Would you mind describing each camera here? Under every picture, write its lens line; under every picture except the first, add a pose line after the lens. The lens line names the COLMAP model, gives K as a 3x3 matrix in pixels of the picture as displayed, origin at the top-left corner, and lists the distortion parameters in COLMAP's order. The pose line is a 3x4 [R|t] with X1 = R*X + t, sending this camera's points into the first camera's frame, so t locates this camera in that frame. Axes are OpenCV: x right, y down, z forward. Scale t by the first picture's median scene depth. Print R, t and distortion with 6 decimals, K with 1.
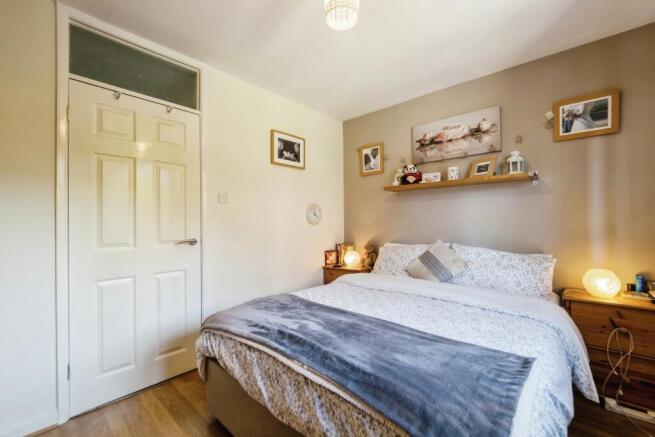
lens RADIAL K [[281.1, 0, 329.9], [0, 281.1, 226.1], [0, 0, 1]] dist [-0.000628, -0.000125]
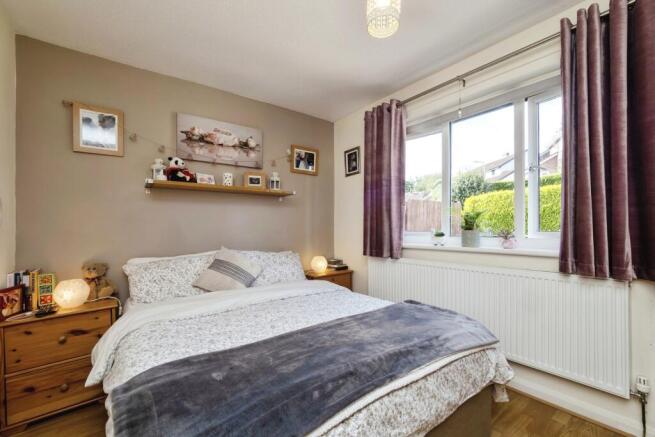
lens RADIAL K [[281.1, 0, 329.9], [0, 281.1, 226.1], [0, 0, 1]] dist [-0.000628, -0.000125]
pose [[0.171151, 0.008449, 0.985209, -0.476878], [0.021183, 0.999701, -0.012253, -0.001174], [-0.985017, 0.022967, 0.170921, 0.468502]]
